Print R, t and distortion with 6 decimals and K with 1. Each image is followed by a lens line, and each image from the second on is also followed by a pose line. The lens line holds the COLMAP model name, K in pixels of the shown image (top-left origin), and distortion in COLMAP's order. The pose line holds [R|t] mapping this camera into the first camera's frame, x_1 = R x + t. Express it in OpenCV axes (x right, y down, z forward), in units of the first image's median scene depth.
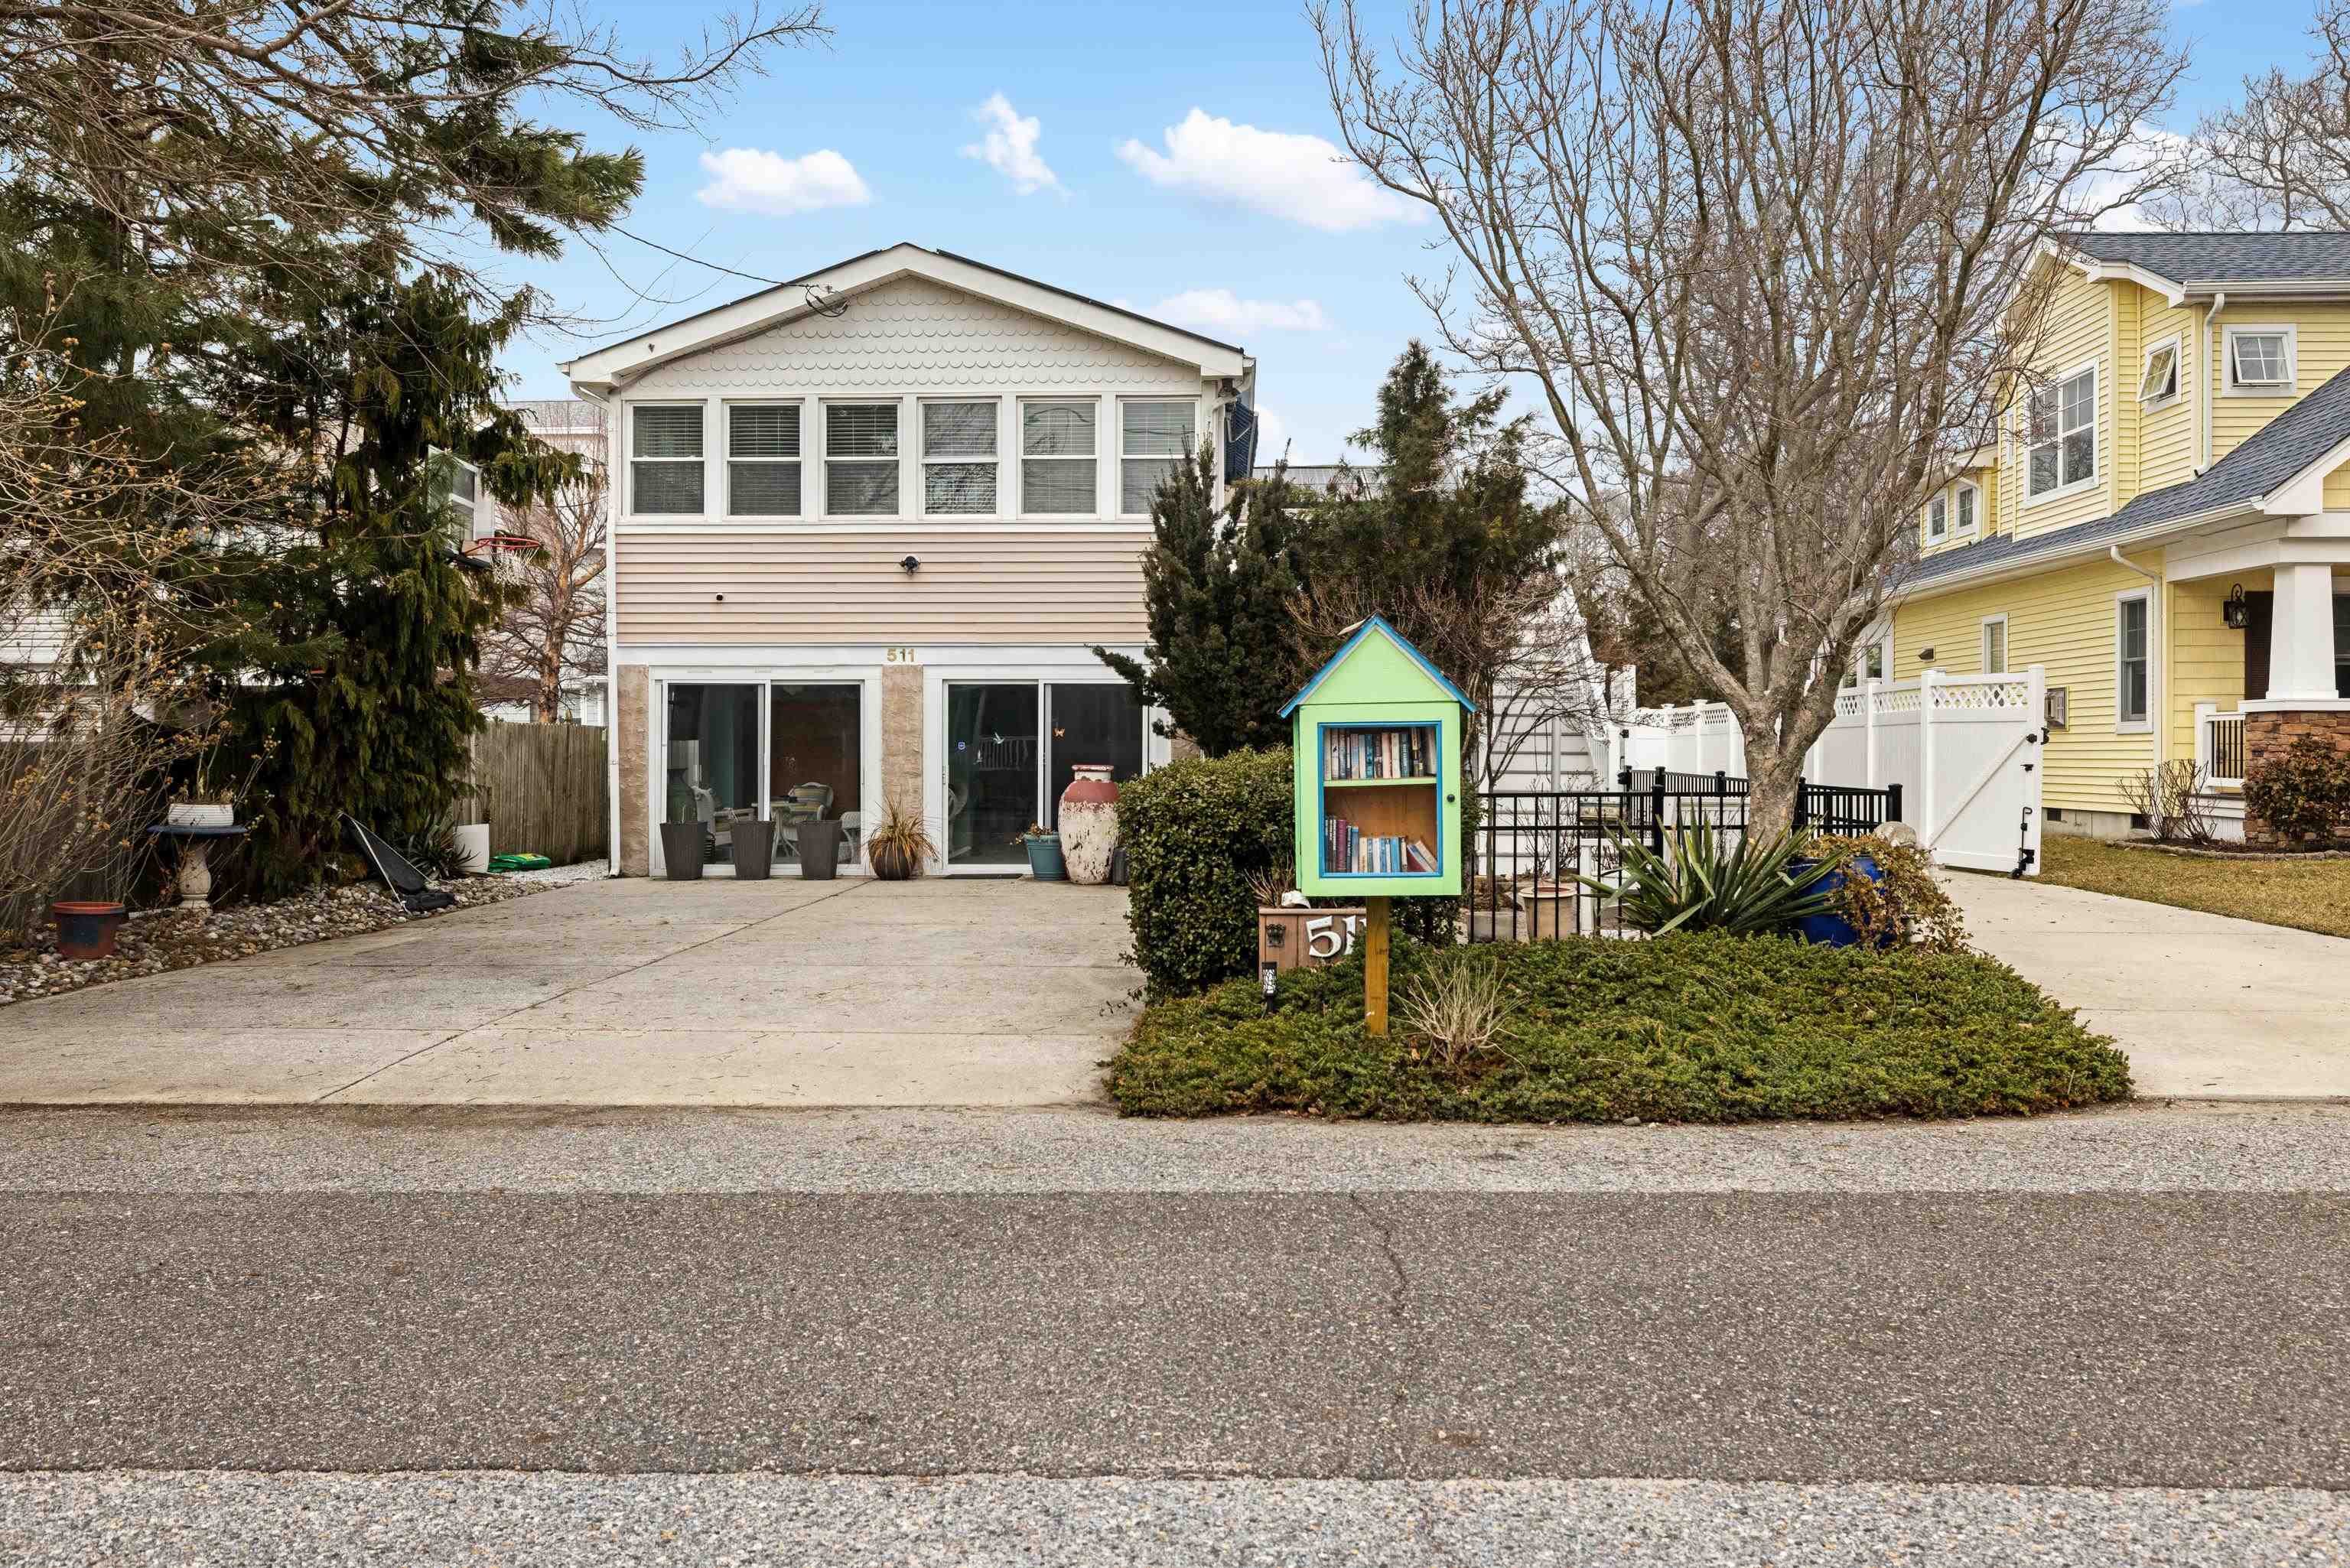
lens RADIAL K [[1762.7, 0, 1174.2], [0, 1762.7, 790.0], [0, 0, 1]] dist [-0.009006, 0.000688]
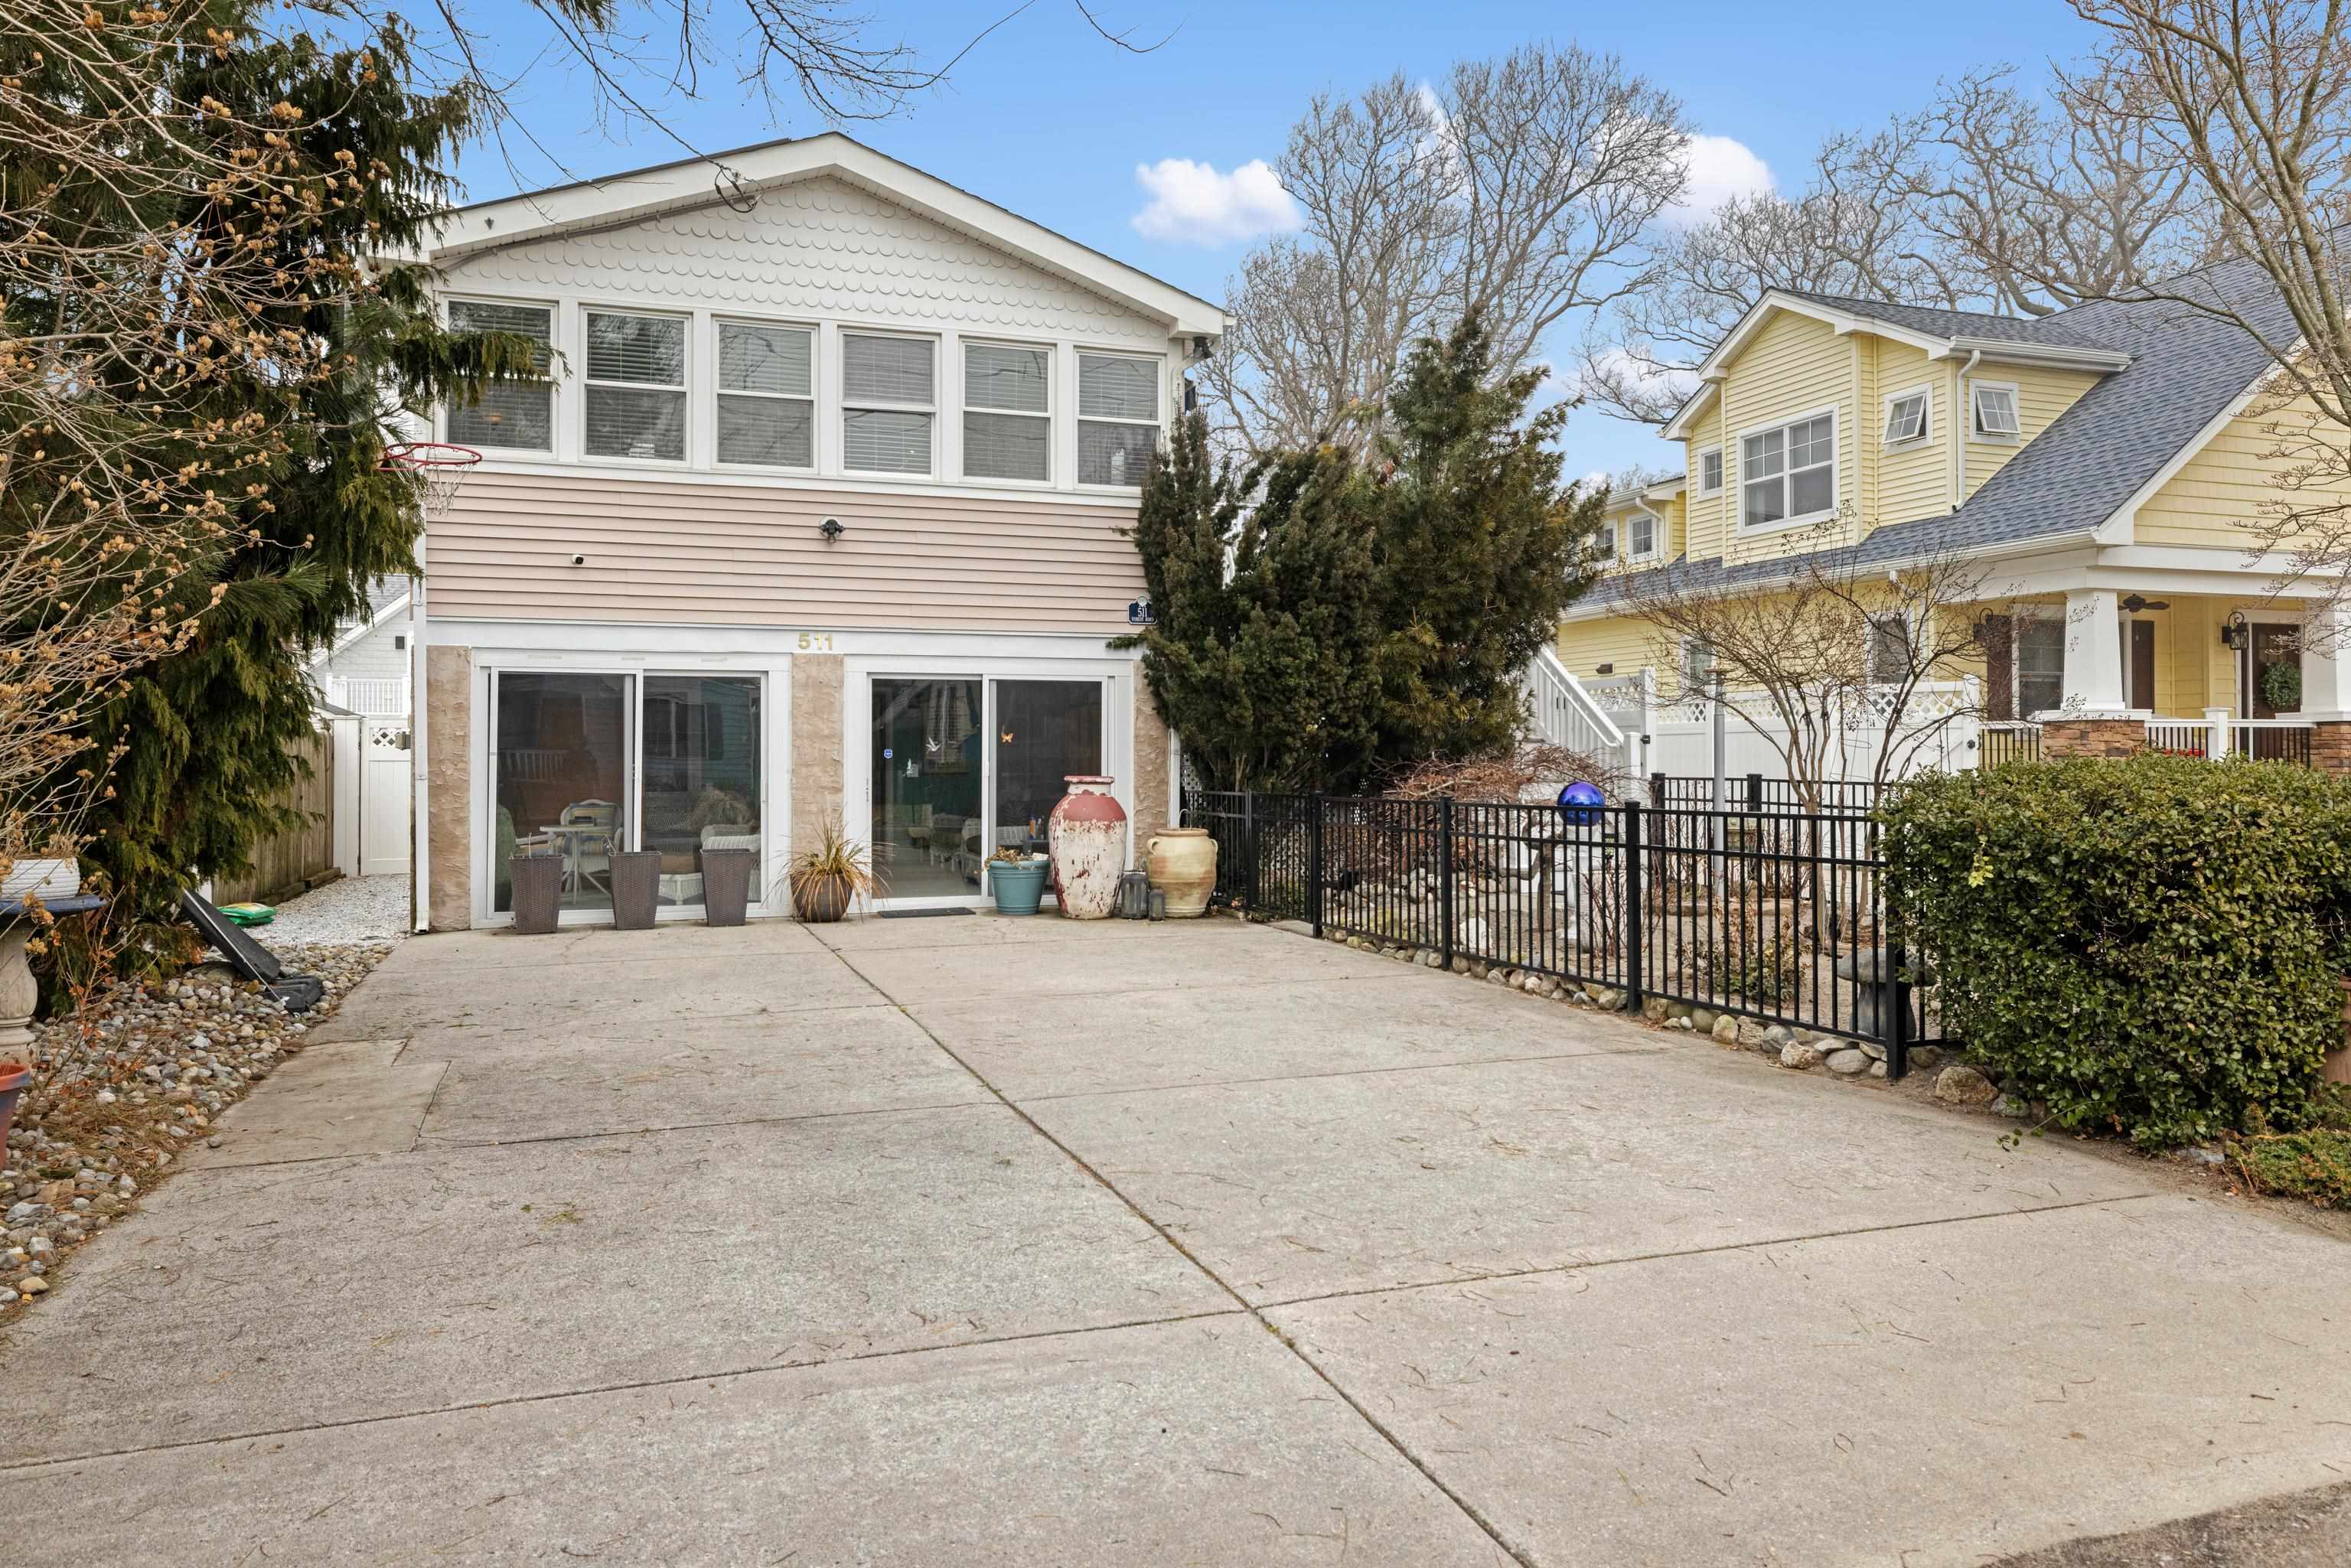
lens RADIAL K [[1586.8, 0, 1177.2], [0, 1586.8, 759.1], [0, 0, 1]] dist [-0.006081, -0.002274]
pose [[0.928191, -0.003299, 0.372090, -0.272445], [0.011360, 0.999746, -0.019474, -0.006769], [-0.371931, 0.022303, 0.927992, 0.267250]]
